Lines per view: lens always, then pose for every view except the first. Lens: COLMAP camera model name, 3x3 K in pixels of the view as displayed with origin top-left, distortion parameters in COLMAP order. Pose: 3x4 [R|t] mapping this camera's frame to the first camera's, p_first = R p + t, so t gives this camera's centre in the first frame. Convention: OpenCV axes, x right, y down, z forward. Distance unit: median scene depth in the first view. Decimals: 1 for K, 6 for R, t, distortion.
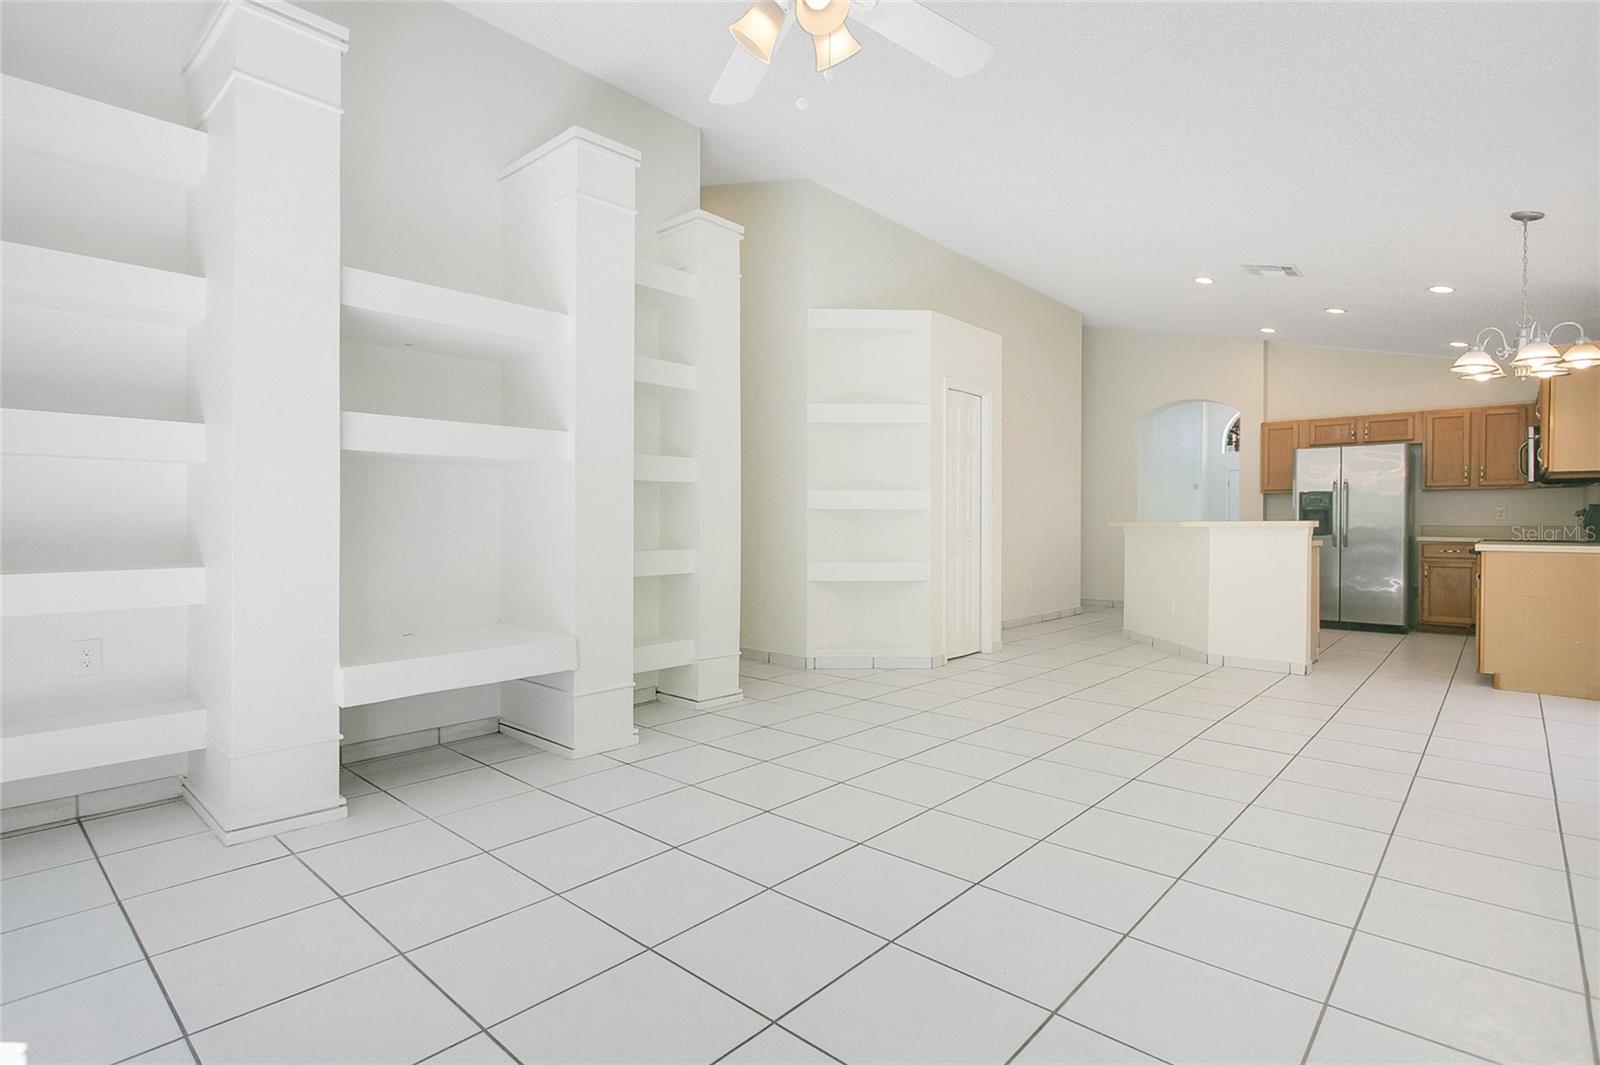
lens RADIAL K [[791.9, 0, 800.0], [0, 791.9, 532.5], [0, 0, 1]] dist [0.002753, 0.001154]
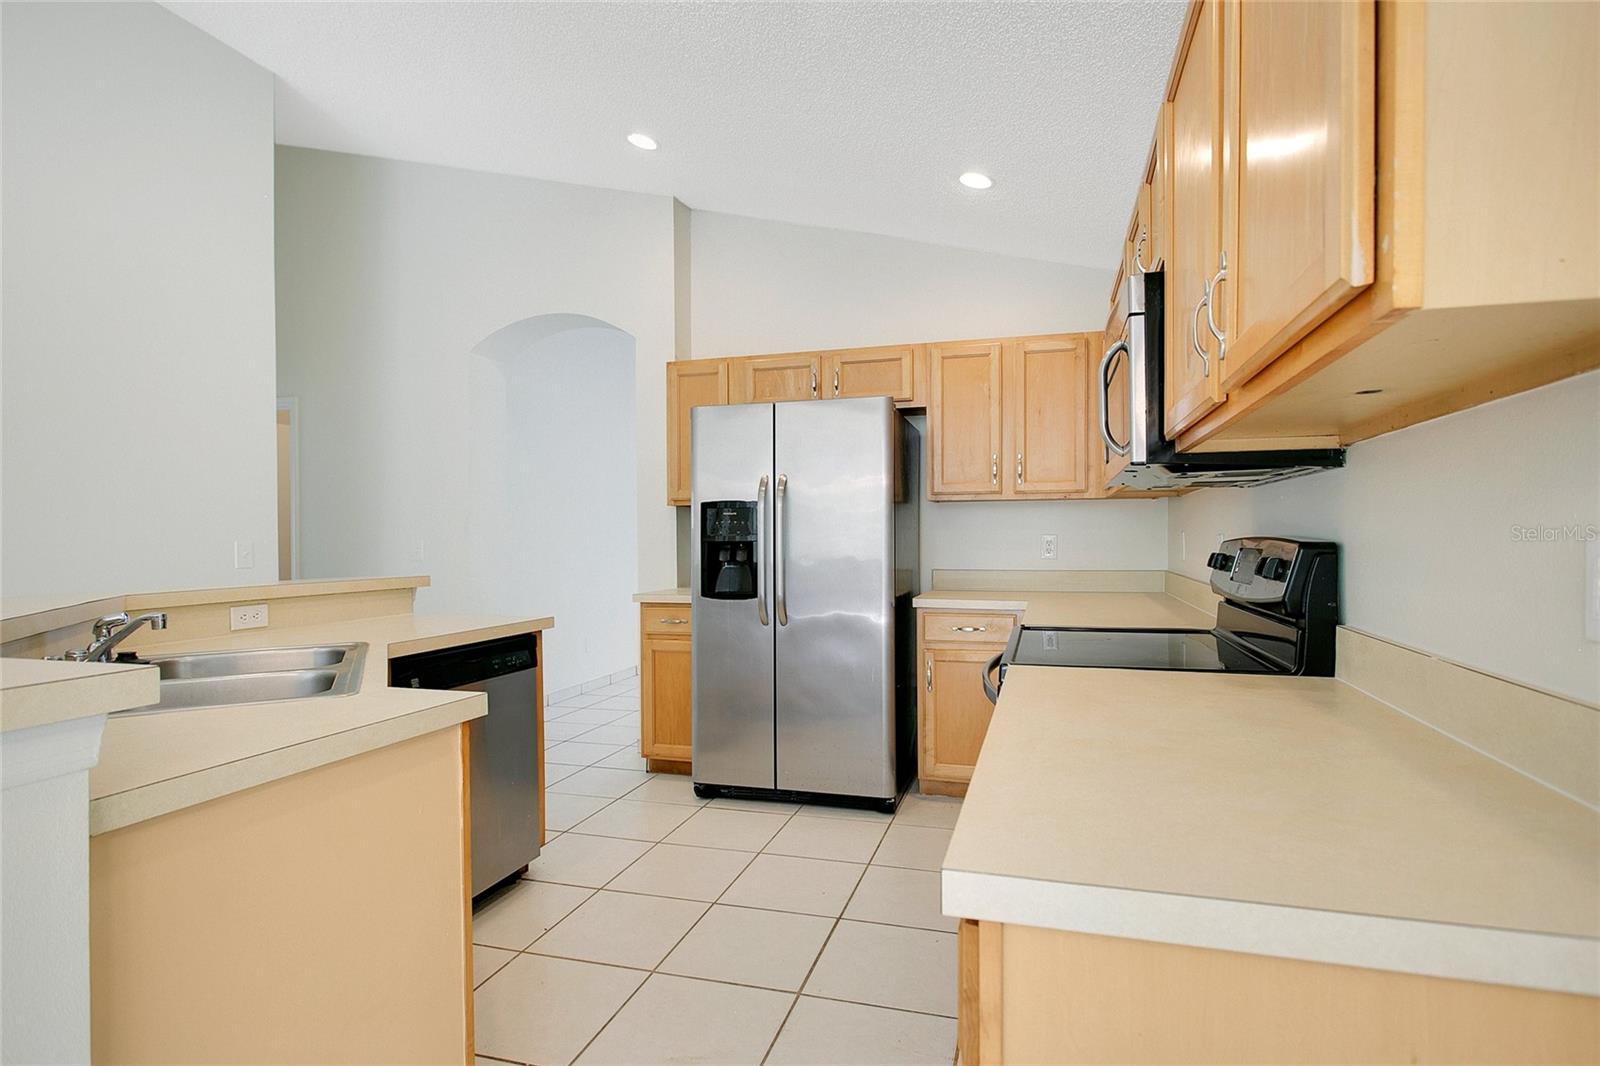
lens RADIAL K [[810.6, 0, 799.9], [0, 810.6, 562.3], [0, 0, 1]] dist [0.001403, 0.000124]
pose [[0.900486, -0.015957, 0.434592, 0.495017], [0.011945, 0.999857, 0.011963, -0.022022], [-0.434720, -0.005581, 0.900548, 0.581012]]
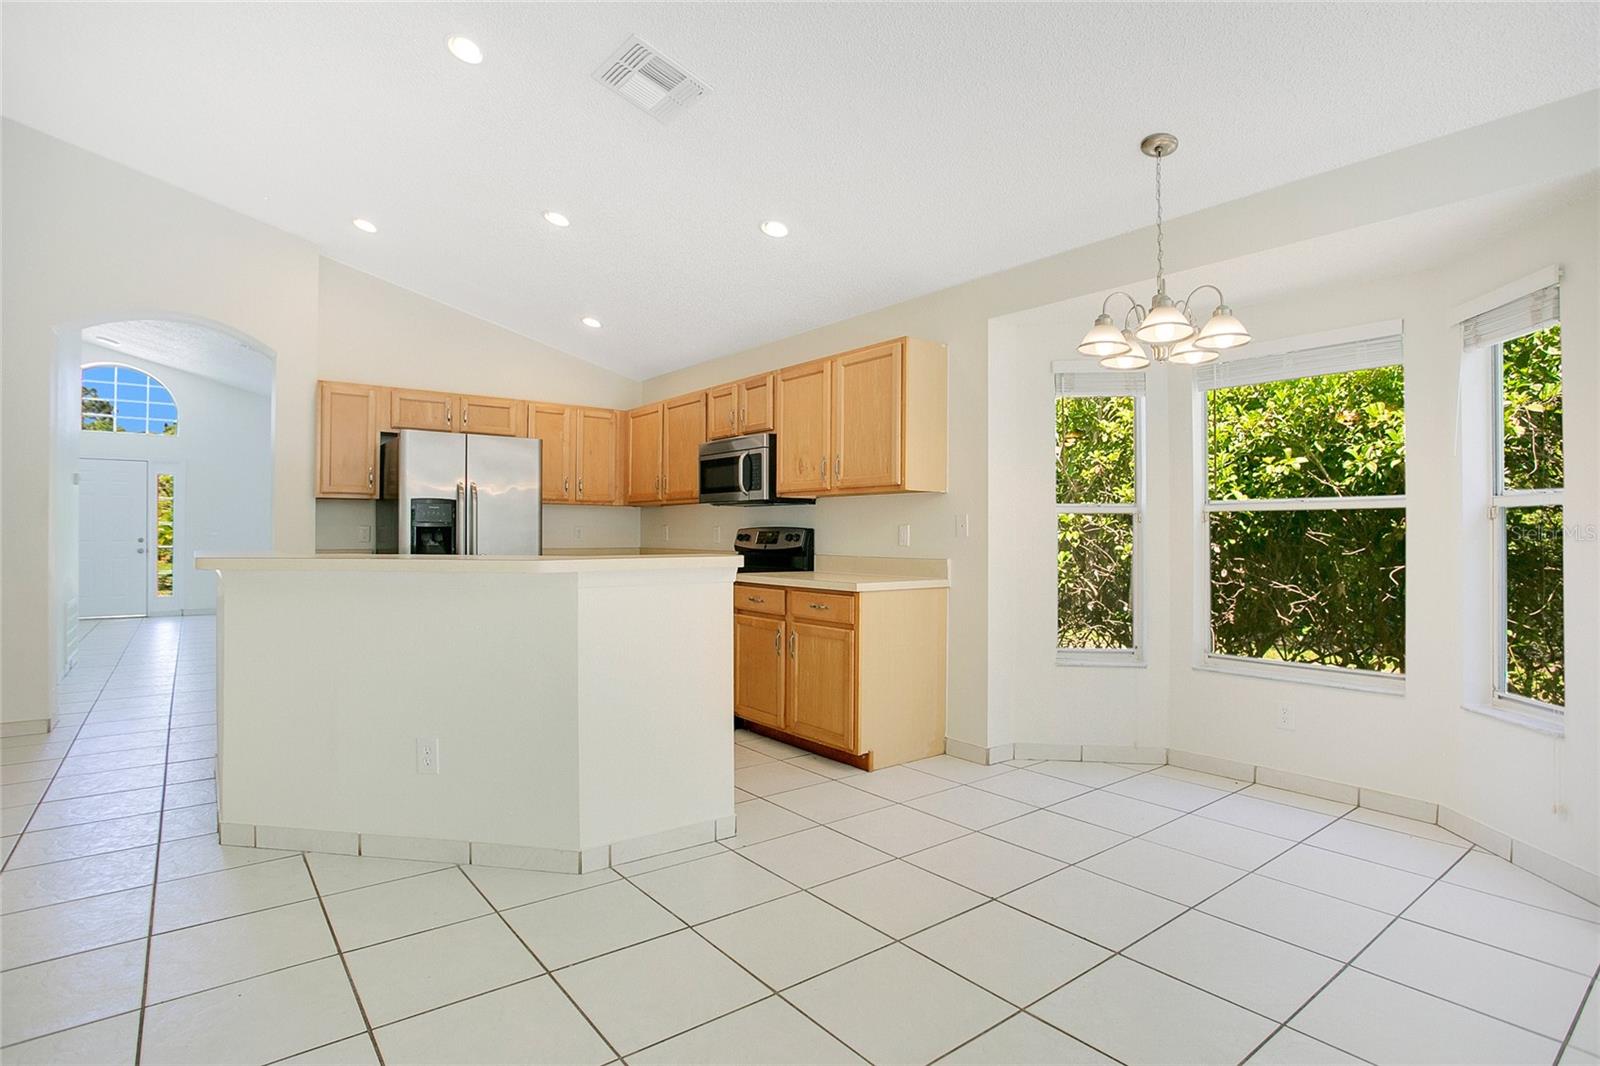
lens RADIAL K [[791.9, 0, 800.0], [0, 791.9, 533.0], [0, 0, 1]] dist [0.002753, 0.001154]
pose [[0.157161, -0.001013, 0.987572, 0.057408], [0.014474, 0.999894, -0.001277, -0.018394], [-0.987467, 0.014495, 0.157159, 0.621929]]
